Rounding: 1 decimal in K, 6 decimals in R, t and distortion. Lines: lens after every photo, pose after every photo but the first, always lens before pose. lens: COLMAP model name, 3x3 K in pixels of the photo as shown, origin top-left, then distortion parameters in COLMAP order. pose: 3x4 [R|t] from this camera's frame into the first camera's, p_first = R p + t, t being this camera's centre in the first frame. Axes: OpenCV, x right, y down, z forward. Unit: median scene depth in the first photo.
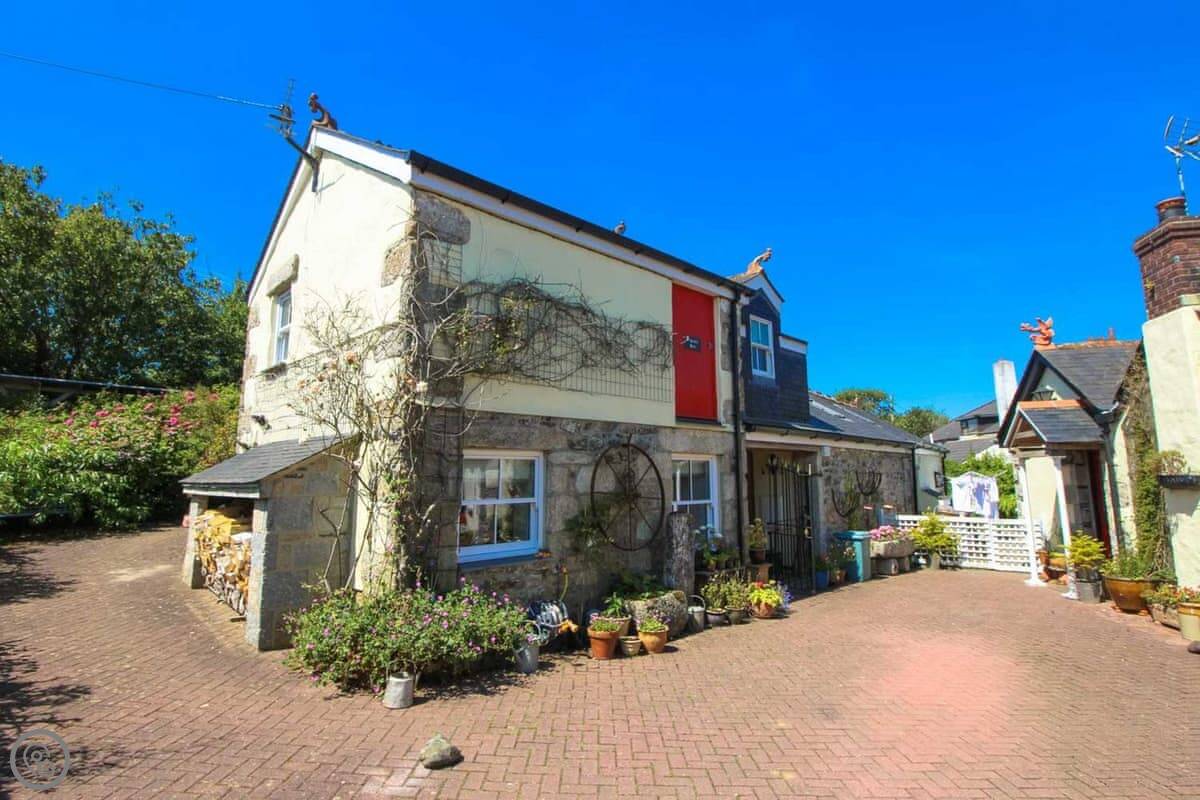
lens RADIAL K [[576.4, 0, 595.3], [0, 576.4, 382.8], [0, 0, 1]] dist [0.003606, -0.013241]
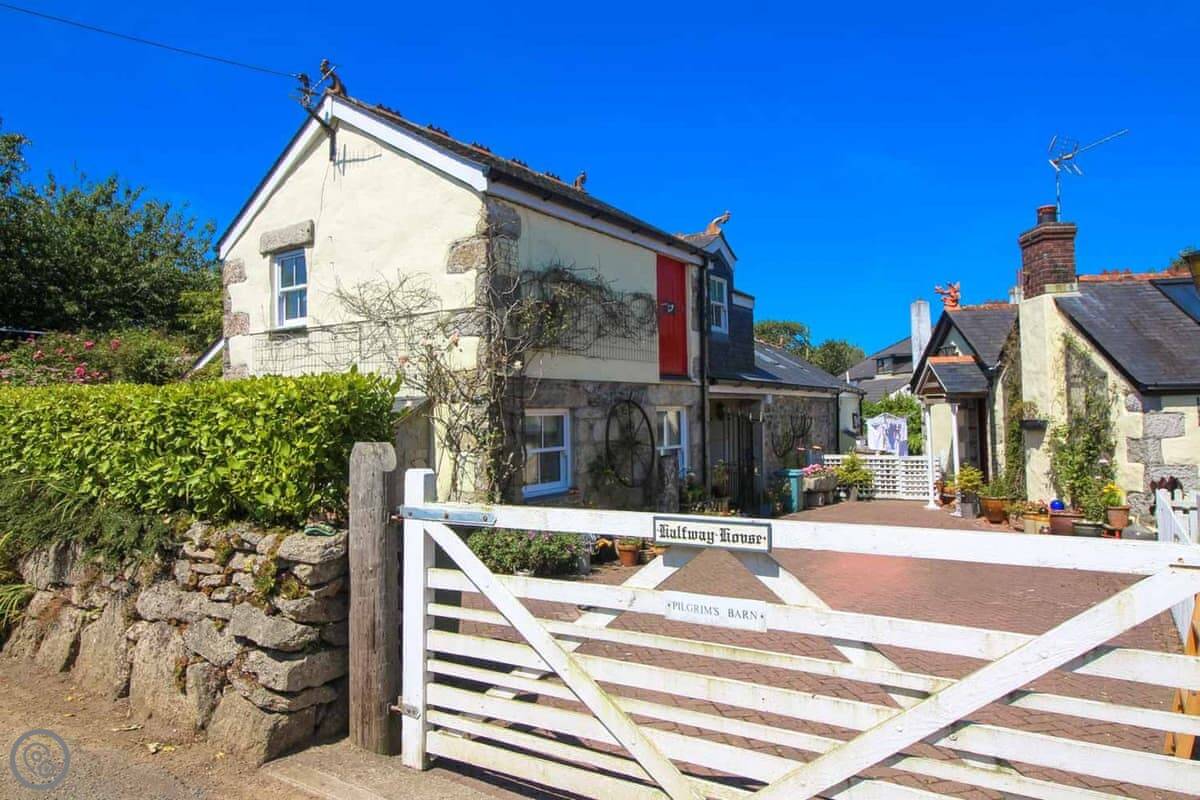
lens RADIAL K [[723.6, 0, 587.3], [0, 723.6, 377.3], [0, 0, 1]] dist [0.004005, 0.000752]
pose [[0.982260, -0.005071, 0.187453, -0.273314], [-0.014543, 0.994563, 0.103113, -0.082501], [-0.186957, -0.104010, 0.976847, -0.386134]]
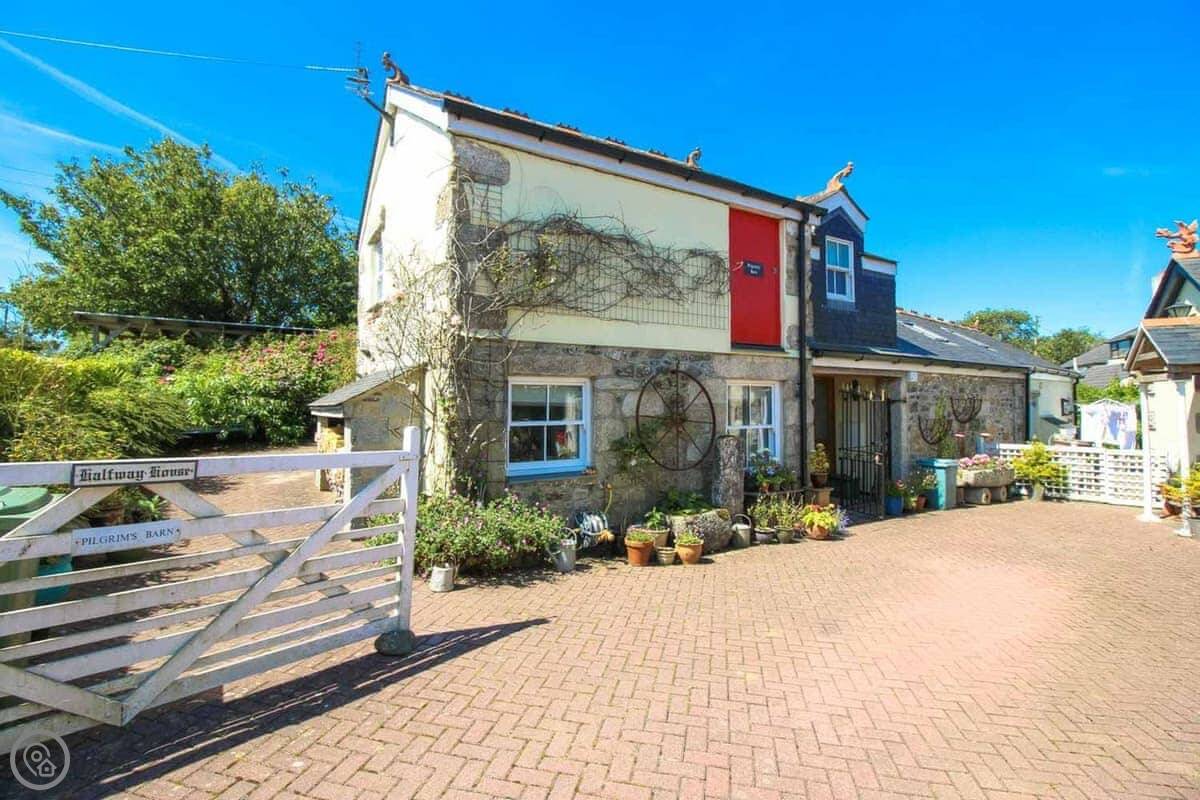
lens RADIAL K [[551.6, 0, 599.0], [0, 551.6, 376.5], [0, 0, 1]] dist [0.000791, -0.012321]
pose [[0.977988, -0.007404, -0.208528, 0.113696], [0.030615, 0.993646, 0.108304, 0.004795], [0.206401, -0.112304, 0.972001, 0.004979]]
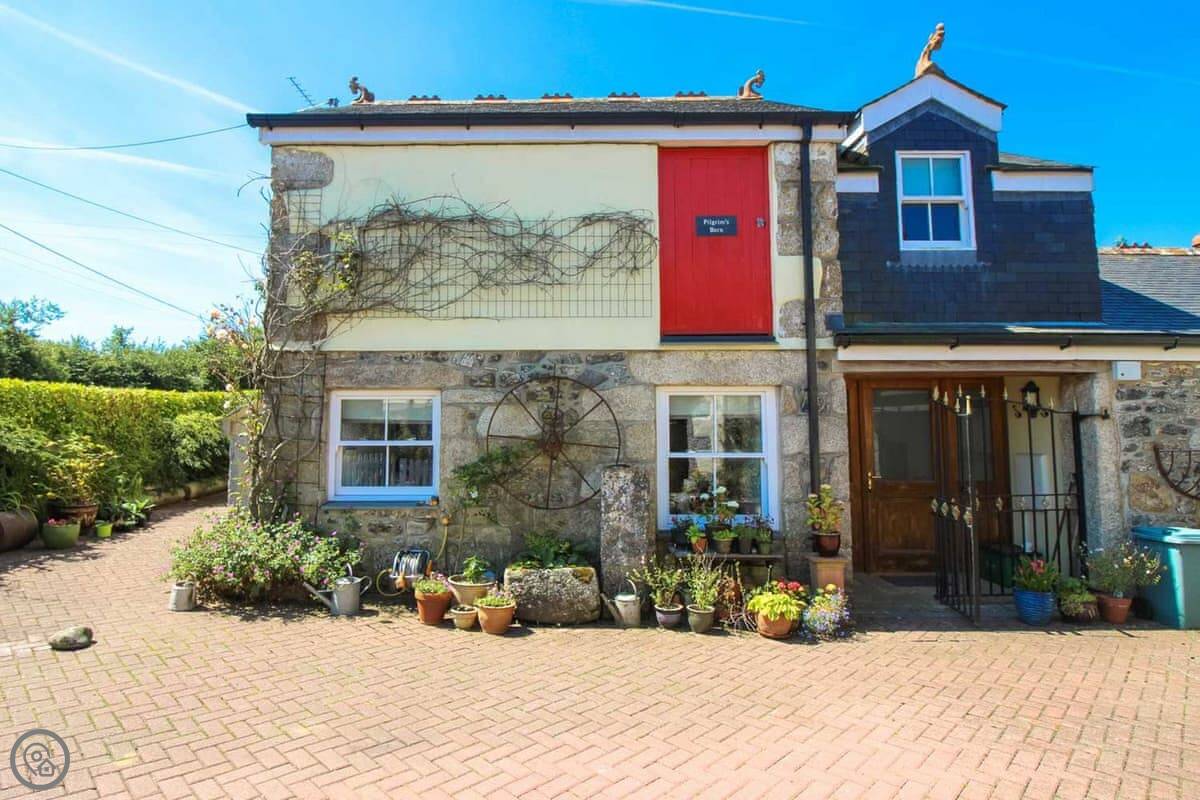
lens RADIAL K [[632.9, 0, 559.7], [0, 632.9, 373.7], [0, 0, 1]] dist [0.002780, -0.012004]
pose [[0.717157, -0.058168, -0.694480, 0.591819], [0.108694, 0.993652, 0.029016, 0.069401], [0.688383, -0.096295, 0.718927, 0.341946]]
